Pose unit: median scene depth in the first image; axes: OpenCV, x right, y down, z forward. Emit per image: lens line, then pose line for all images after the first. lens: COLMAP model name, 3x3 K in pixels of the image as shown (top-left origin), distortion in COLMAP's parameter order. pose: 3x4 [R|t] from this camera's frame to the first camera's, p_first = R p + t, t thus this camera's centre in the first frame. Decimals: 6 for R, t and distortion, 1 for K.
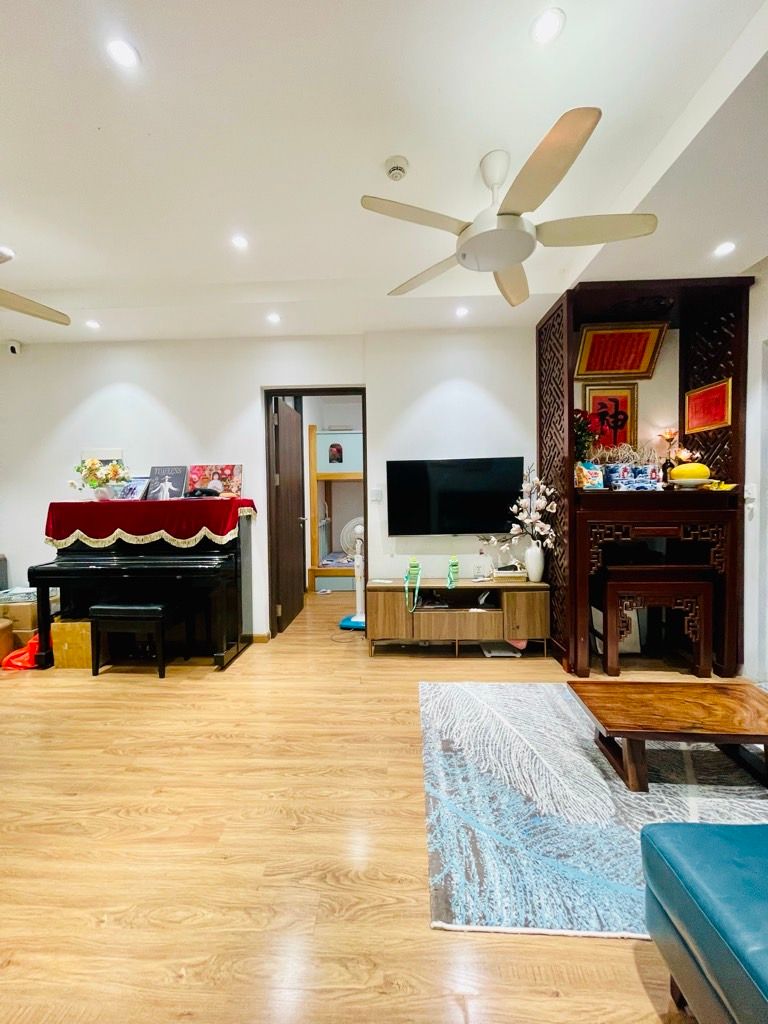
lens RADIAL K [[411.0, 0, 383.3], [0, 411.0, 511.9], [0, 0, 1]] dist [0.000429, 0.000153]
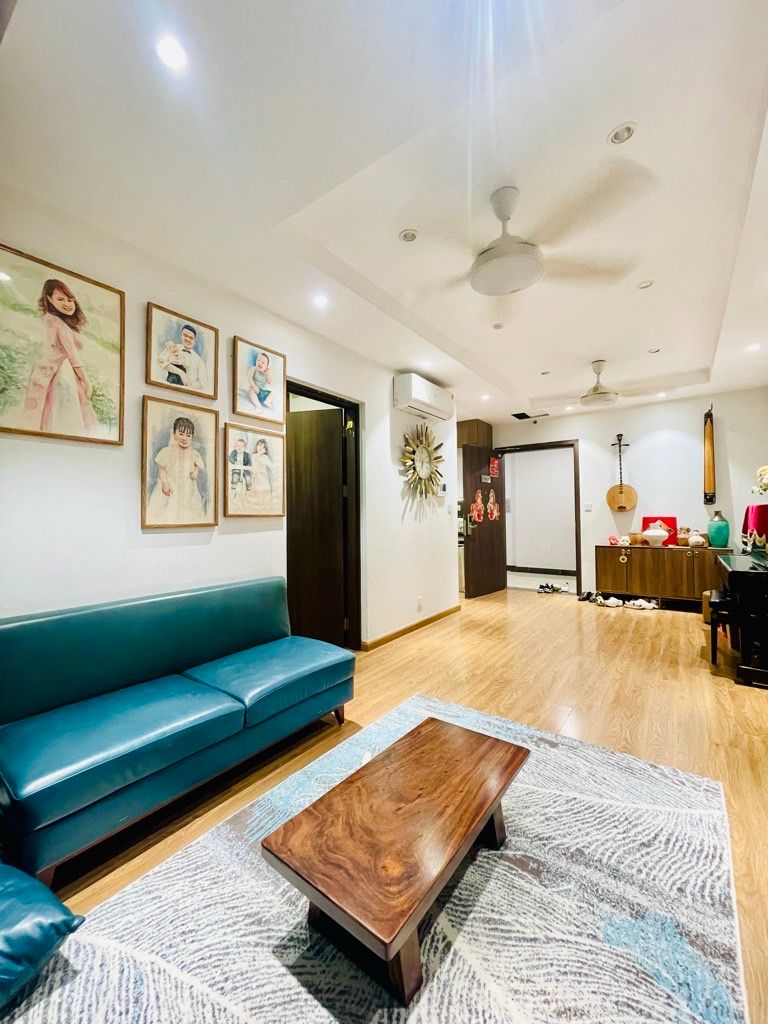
lens RADIAL K [[411.0, 0, 384.1], [0, 411.0, 509.8], [0, 0, 1]] dist [0.000429, 0.000153]
pose [[-0.556253, 0.008080, -0.830974, 1.080246], [-0.011851, 0.999774, 0.017654, -0.027645], [0.830928, 0.019668, -0.556032, 1.062604]]
